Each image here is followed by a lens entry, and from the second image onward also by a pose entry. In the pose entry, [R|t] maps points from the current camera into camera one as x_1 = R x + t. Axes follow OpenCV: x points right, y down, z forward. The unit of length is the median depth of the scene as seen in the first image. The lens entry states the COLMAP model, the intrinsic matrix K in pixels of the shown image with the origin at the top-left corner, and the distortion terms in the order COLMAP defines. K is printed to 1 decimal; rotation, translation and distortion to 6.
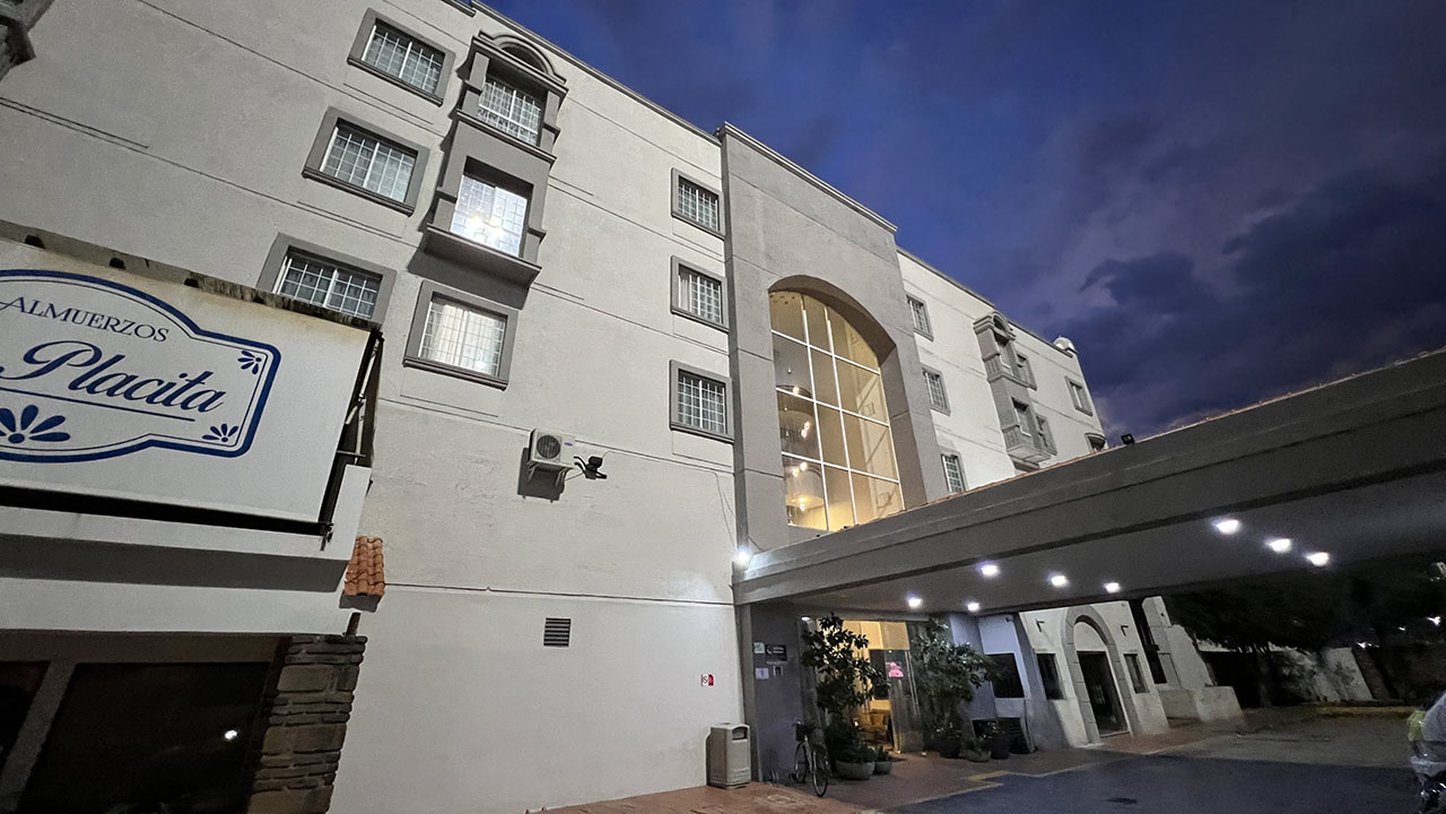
lens RADIAL K [[571.4, 0, 726.7], [0, 571.4, 407.5], [0, 0, 1]] dist [-0.003723, 0.000896]
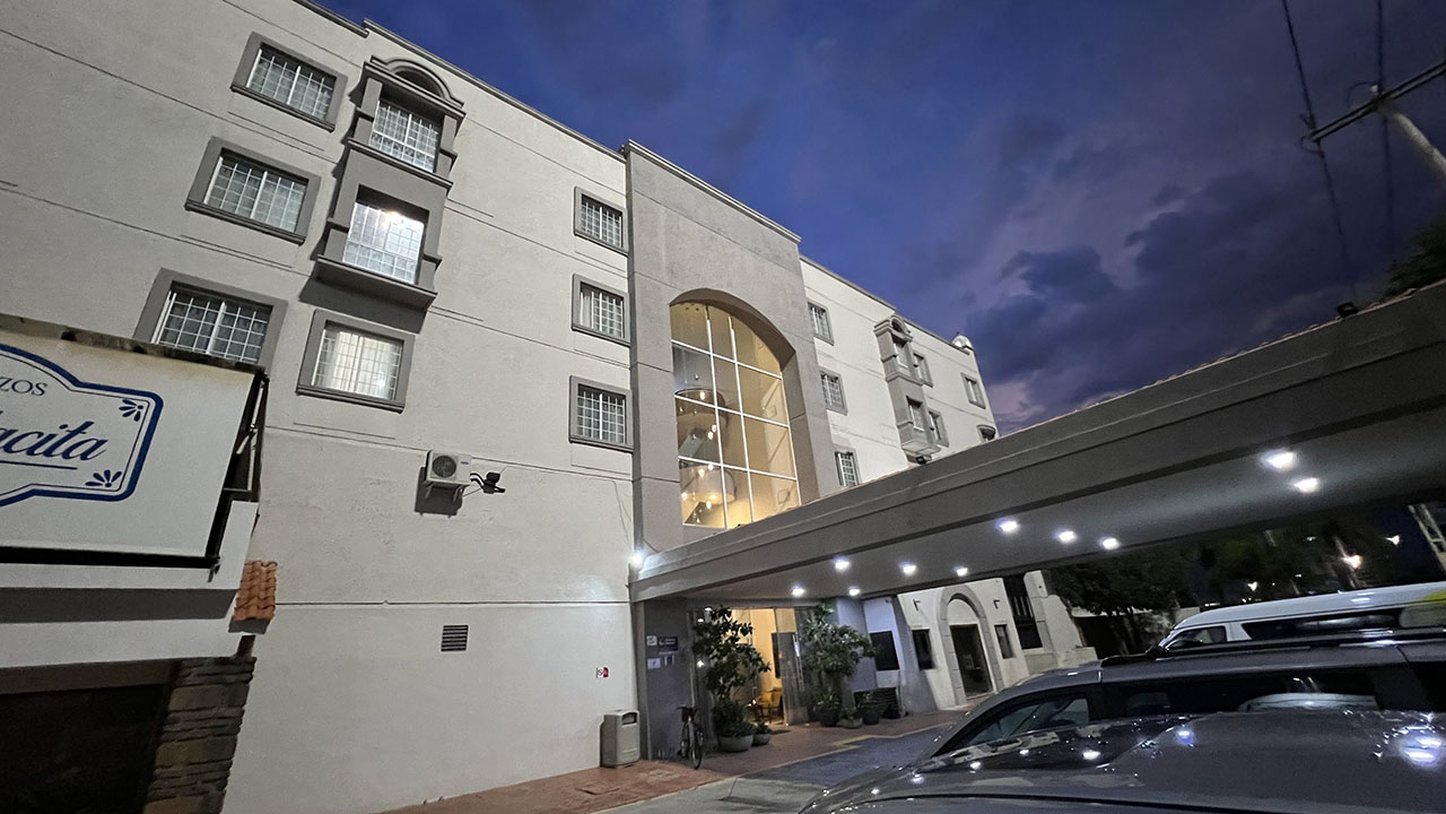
lens RADIAL K [[571.4, 0, 725.9], [0, 571.4, 406.3], [0, 0, 1]] dist [-0.003723, 0.000896]
pose [[0.995256, -0.015652, 0.096018, 0.088523], [0.013385, 0.999617, 0.024210, -0.049288], [-0.096361, -0.022810, 0.995085, -0.089054]]
